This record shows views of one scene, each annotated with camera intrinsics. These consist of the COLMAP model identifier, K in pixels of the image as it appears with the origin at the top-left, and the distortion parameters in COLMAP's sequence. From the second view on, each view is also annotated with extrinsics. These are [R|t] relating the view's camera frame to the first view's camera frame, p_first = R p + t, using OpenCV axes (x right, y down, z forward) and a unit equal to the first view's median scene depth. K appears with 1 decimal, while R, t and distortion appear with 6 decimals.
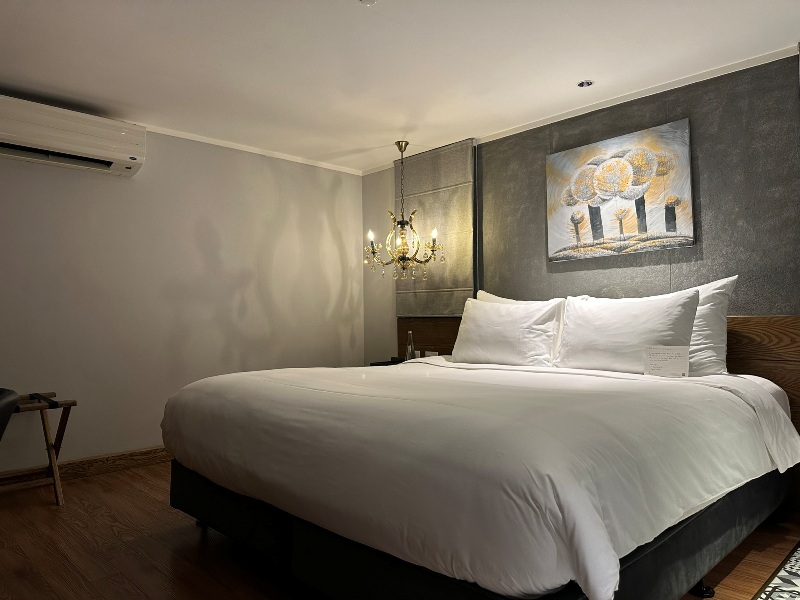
lens RADIAL K [[560.5, 0, 400.0], [0, 560.5, 300.0], [0, 0, 1]] dist [0.006969, -0.000355]
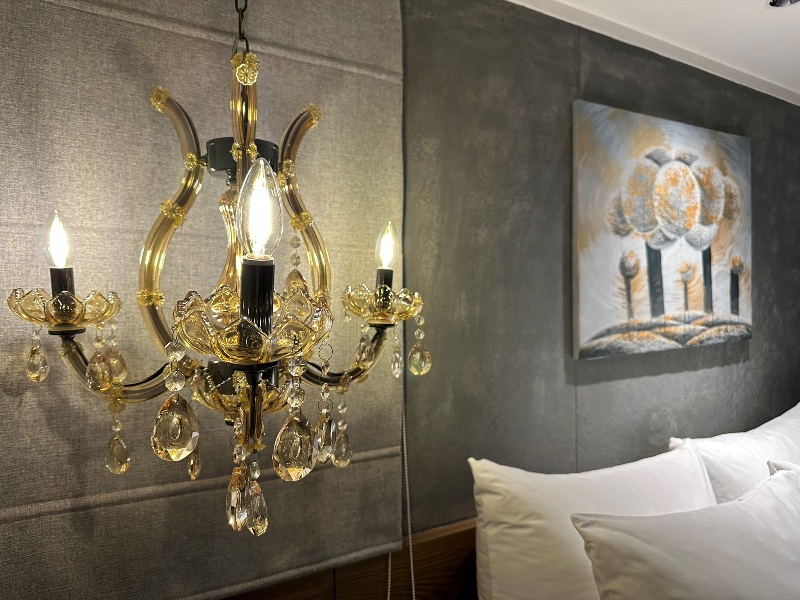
lens RADIAL K [[560.5, 0, 400.0], [0, 560.5, 300.0], [0, 0, 1]] dist [0.006969, -0.000355]
pose [[0.234172, 0.006065, 0.972176, -0.176233], [-0.030621, 0.999530, 0.001140, -0.114340], [-0.971713, -0.030036, 0.234248, 1.089901]]
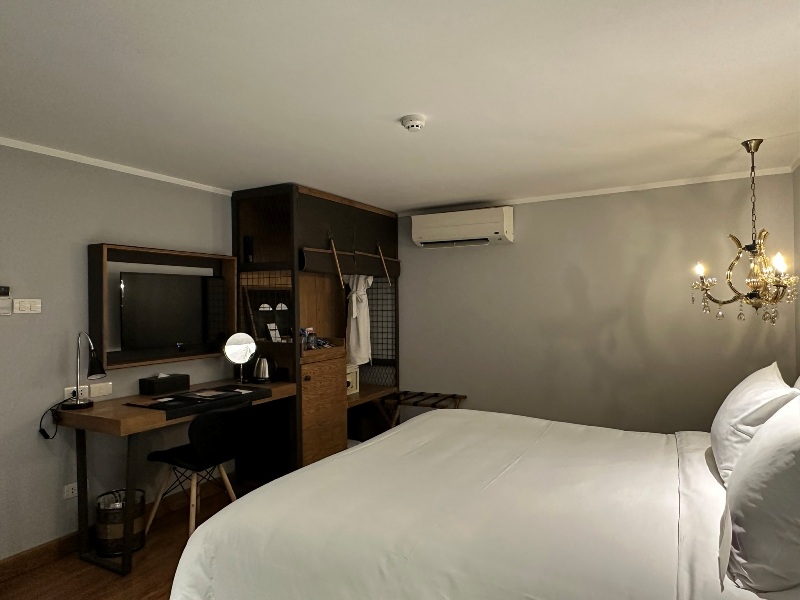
lens RADIAL K [[525.9, 0, 400.0], [0, 525.9, 300.0], [0, 0, 1]] dist [-0.006703, 0.002086]
pose [[0.294543, 0.005784, -0.955621, 0.644017], [0.040855, 0.998991, 0.018639, -0.117583], [0.954765, -0.044532, 0.294009, 0.393626]]
